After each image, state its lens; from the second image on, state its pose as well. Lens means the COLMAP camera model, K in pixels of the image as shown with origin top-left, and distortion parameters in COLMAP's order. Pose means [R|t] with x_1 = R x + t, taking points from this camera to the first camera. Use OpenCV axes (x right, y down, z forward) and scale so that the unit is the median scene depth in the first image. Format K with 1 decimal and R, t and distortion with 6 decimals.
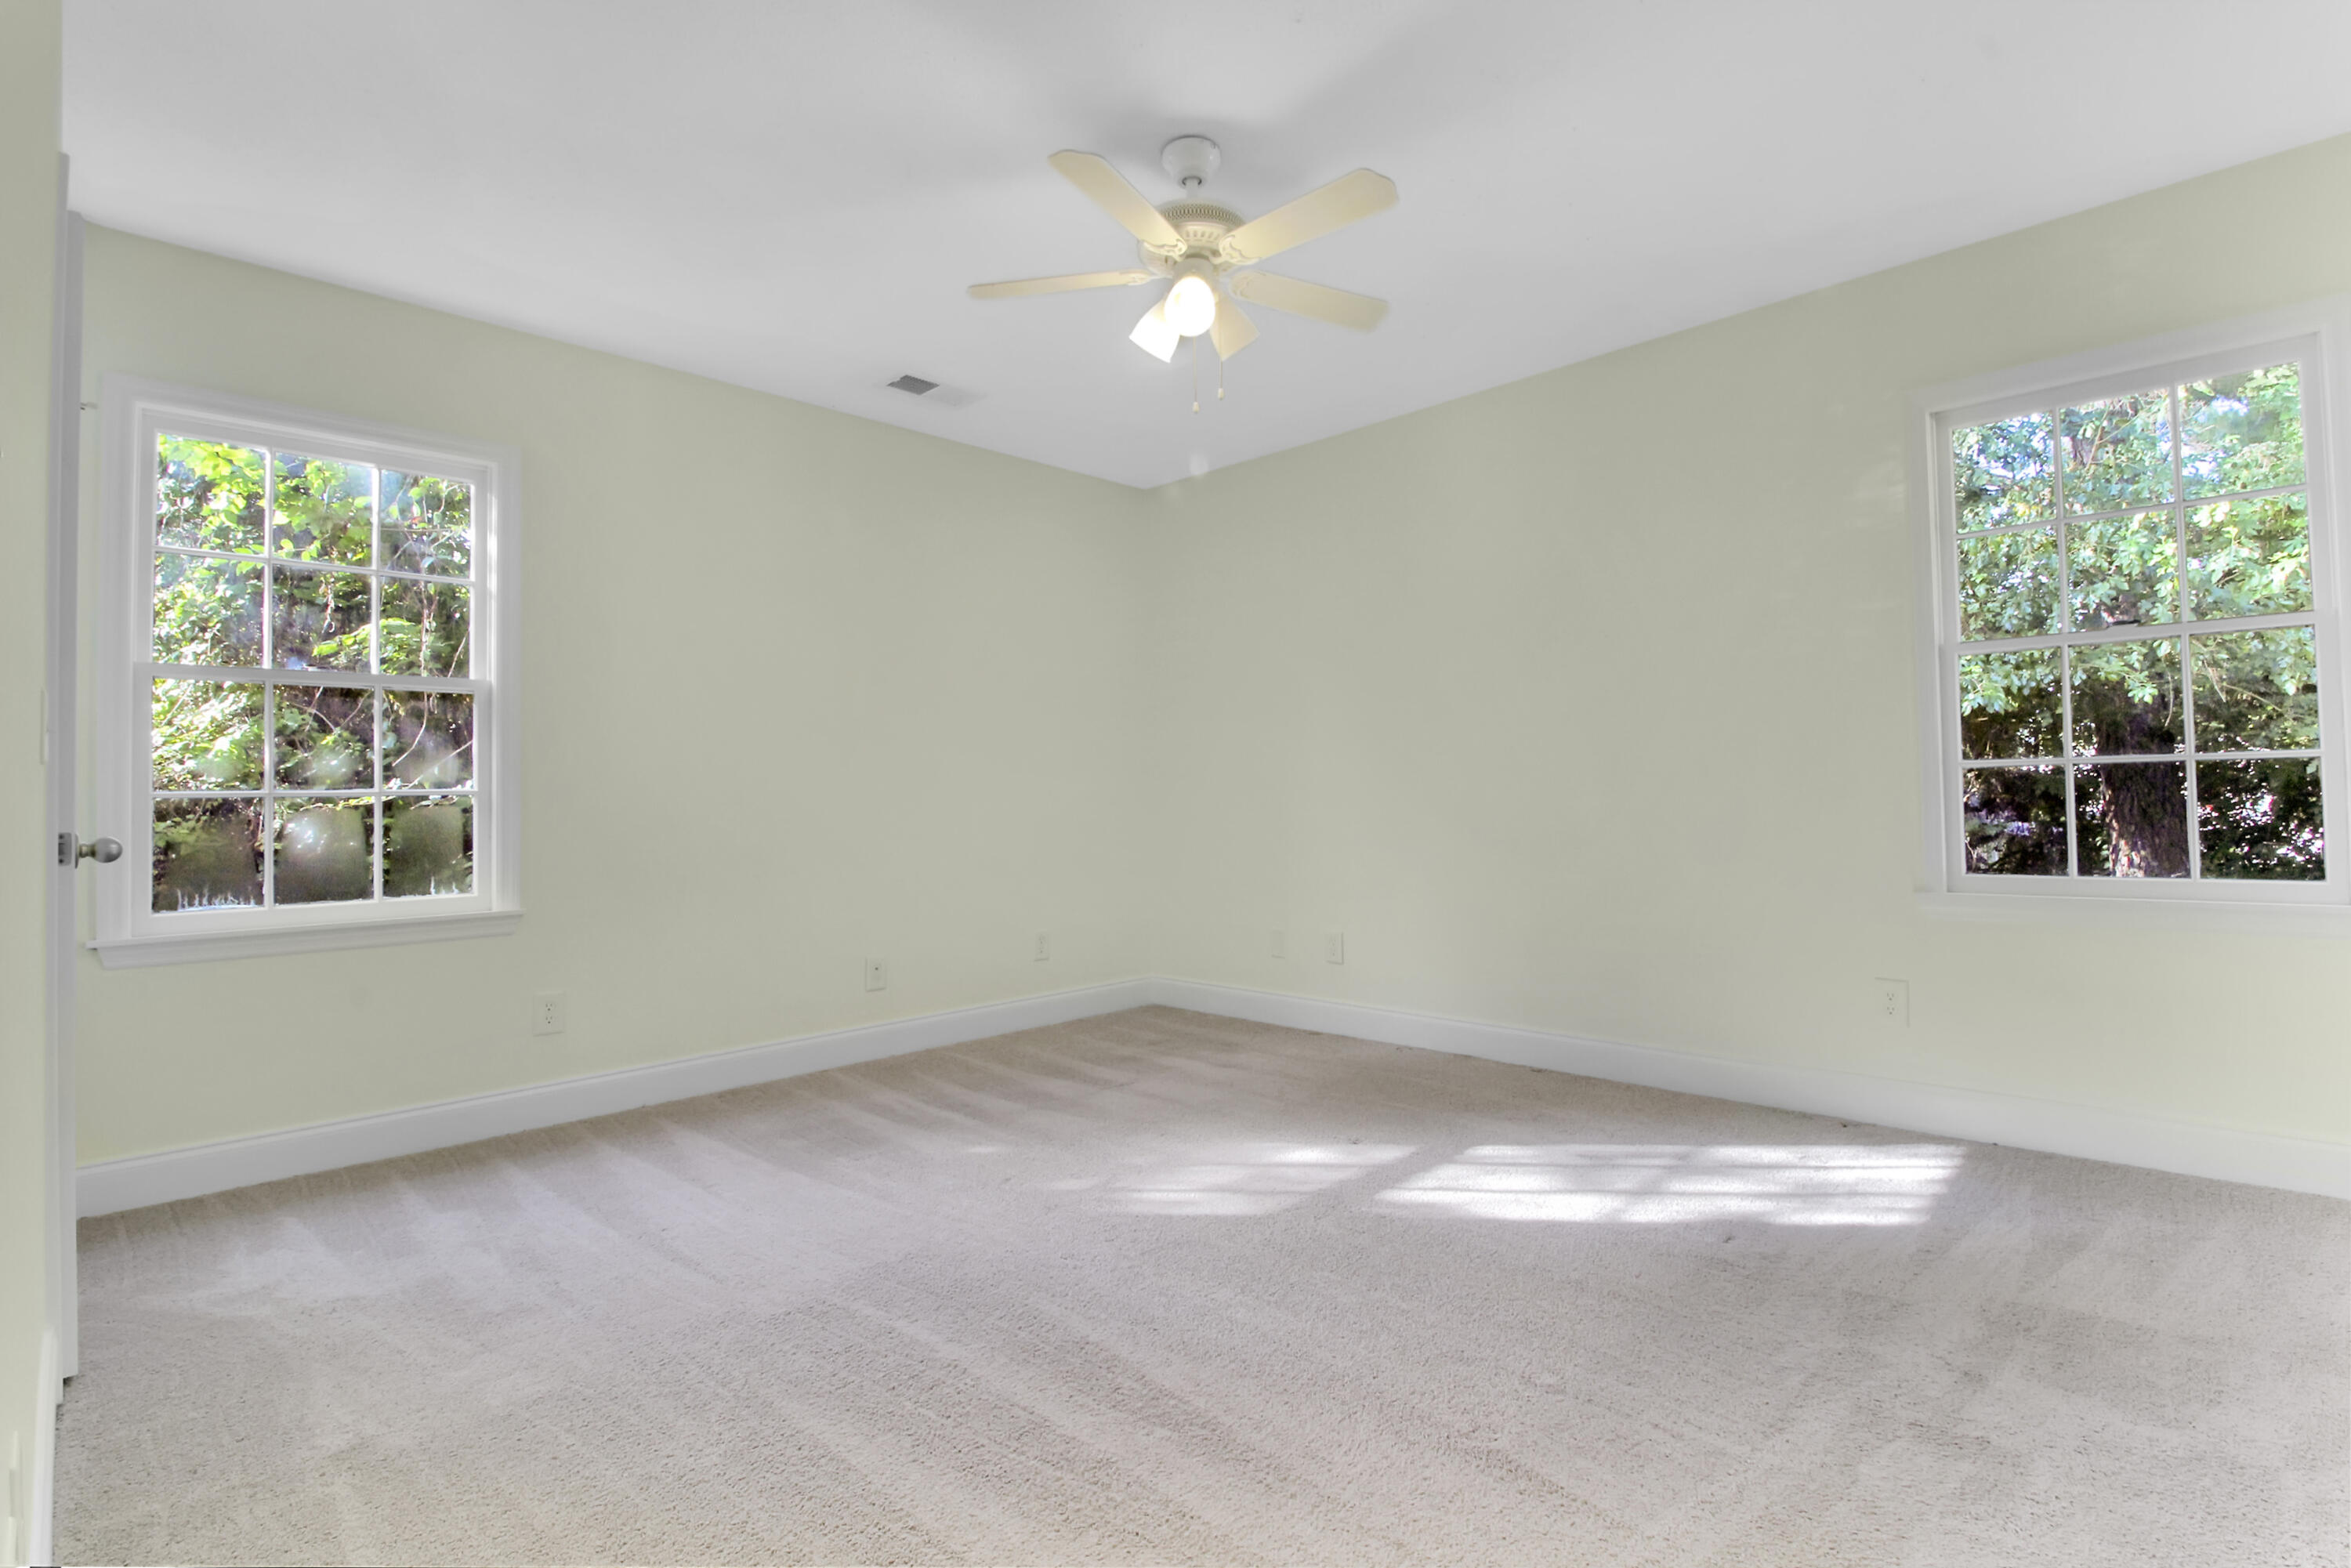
lens RADIAL K [[1128.3, 0, 1190.8], [0, 1128.3, 784.9], [0, 0, 1]] dist [0.001144, -0.000259]
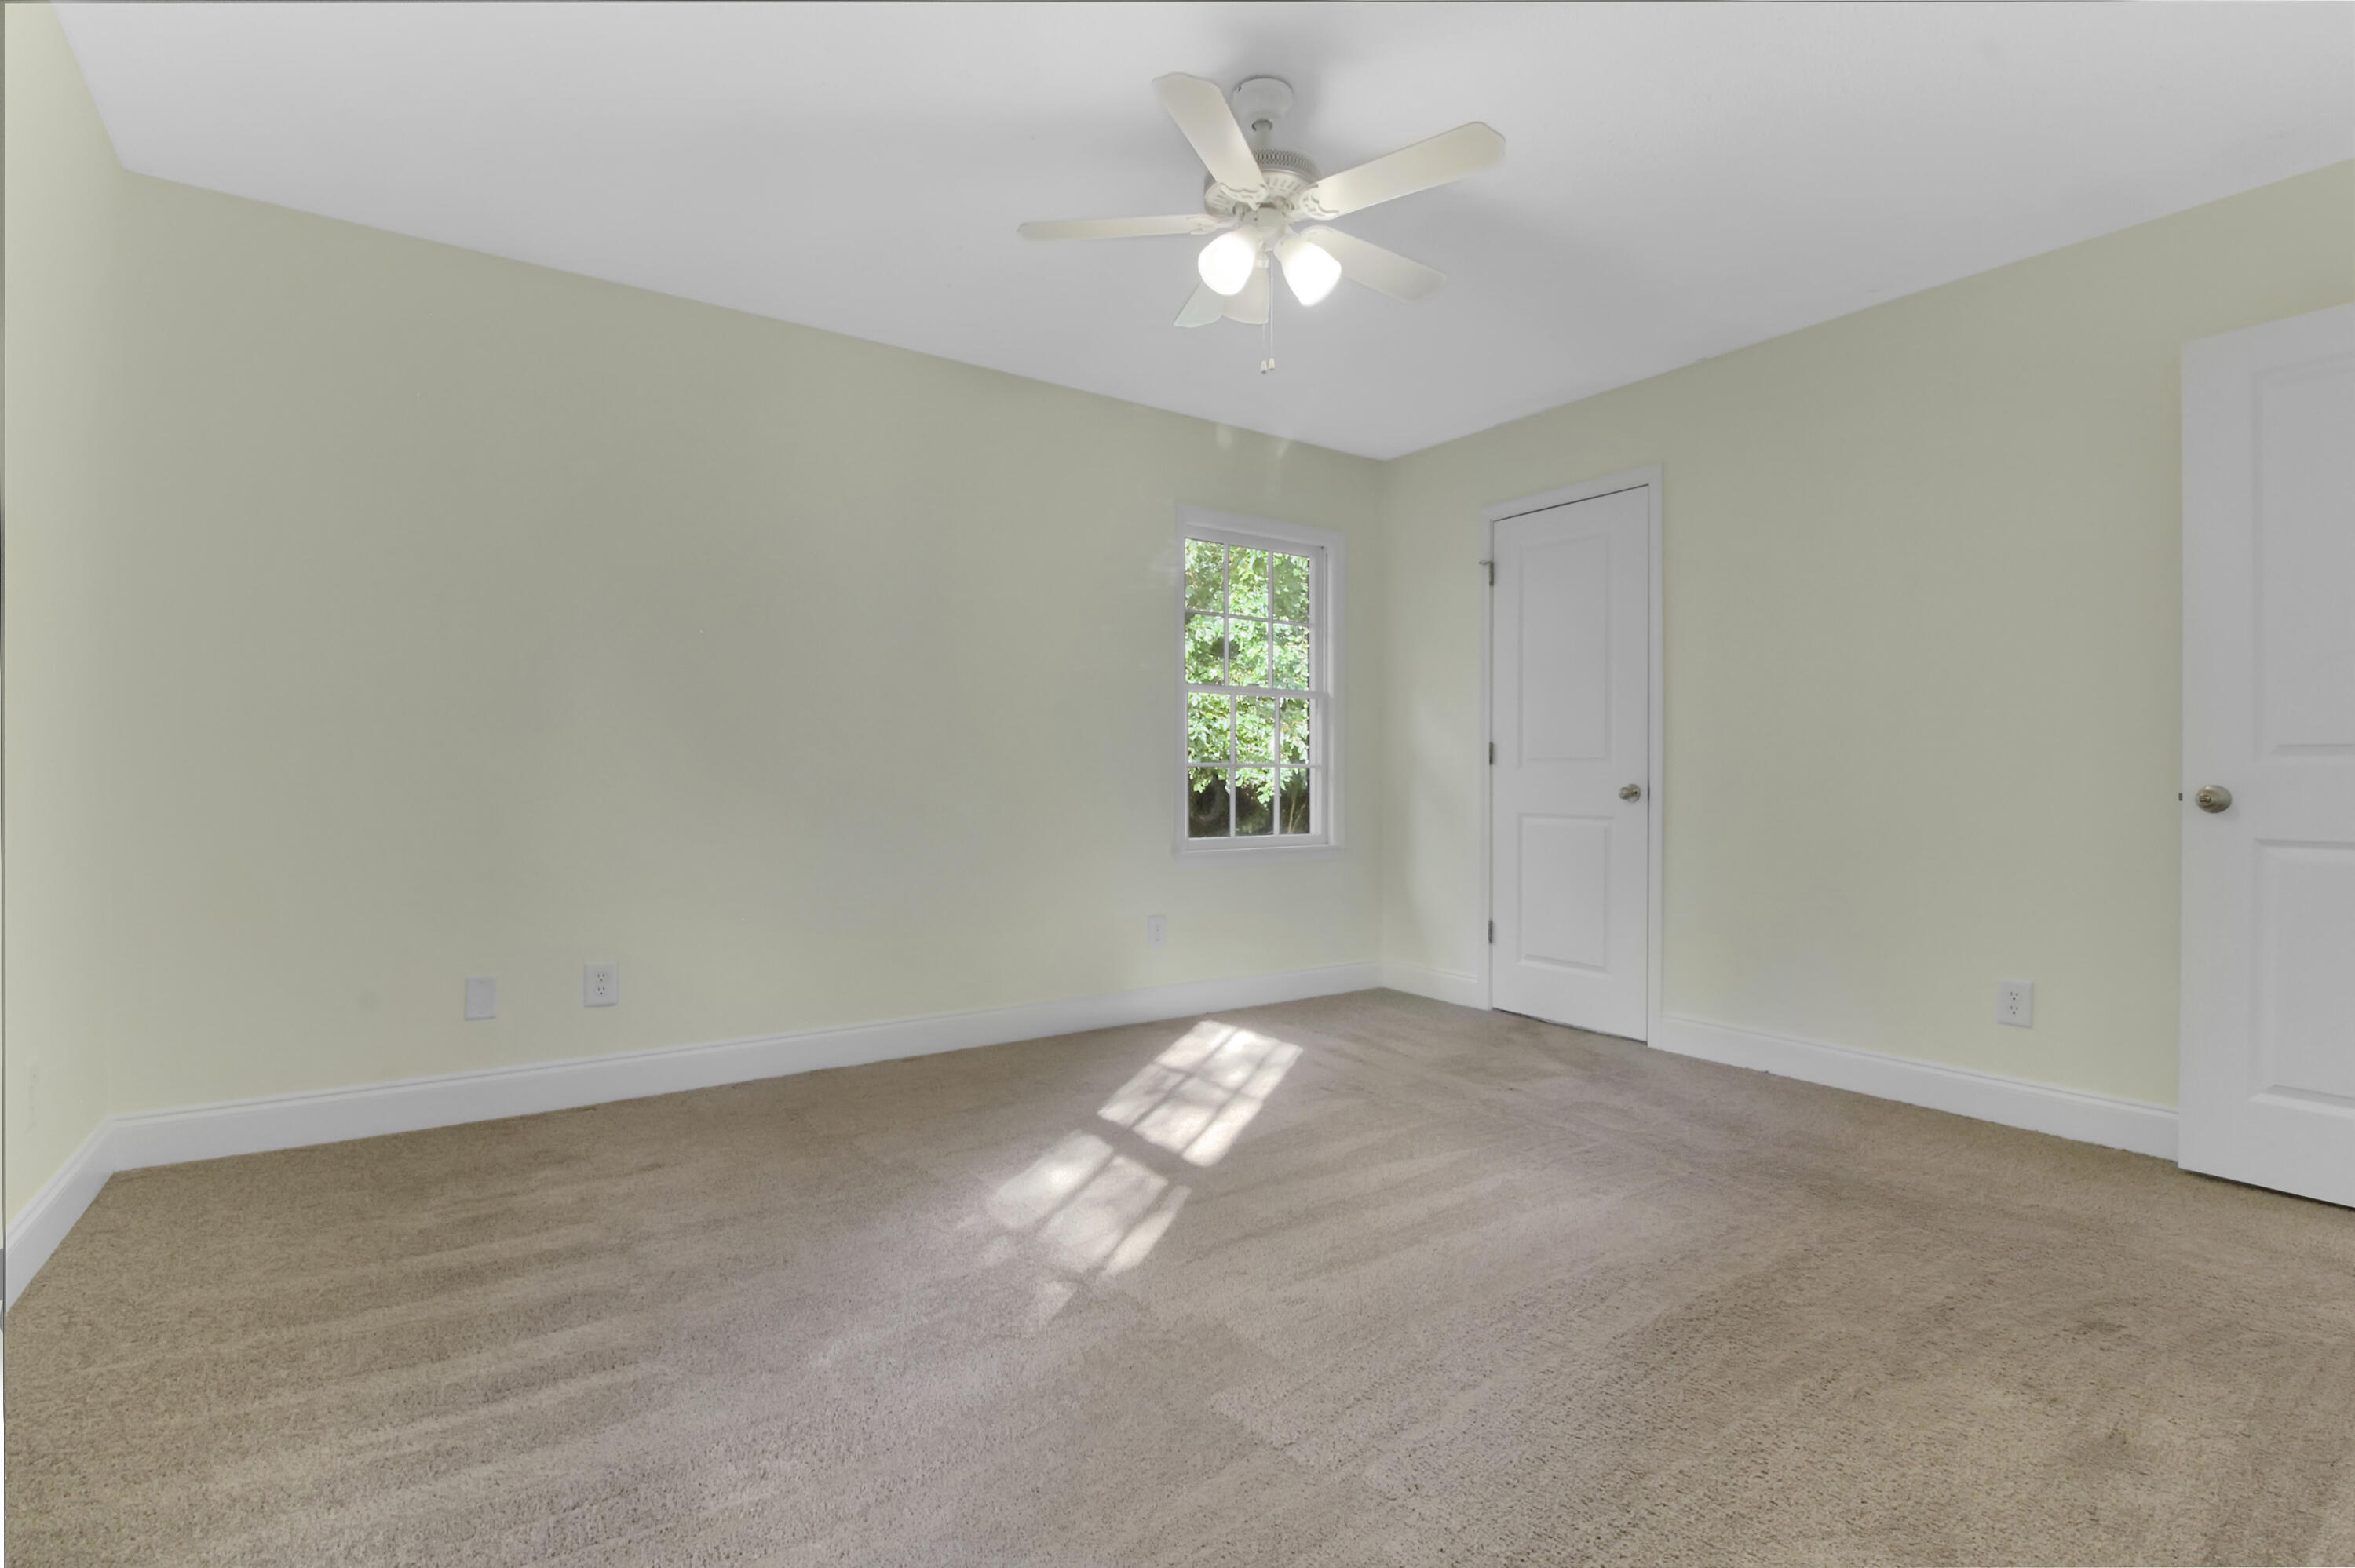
lens RADIAL K [[1130.1, 0, 1192.8], [0, 1130.1, 784.9], [0, 0, 1]] dist [0.001144, -0.000259]
pose [[0.203450, -0.004298, 0.979076, -0.803939], [-0.029884, 0.999497, 0.010597, -0.005181], [-0.978629, -0.031415, 0.203220, 0.736626]]
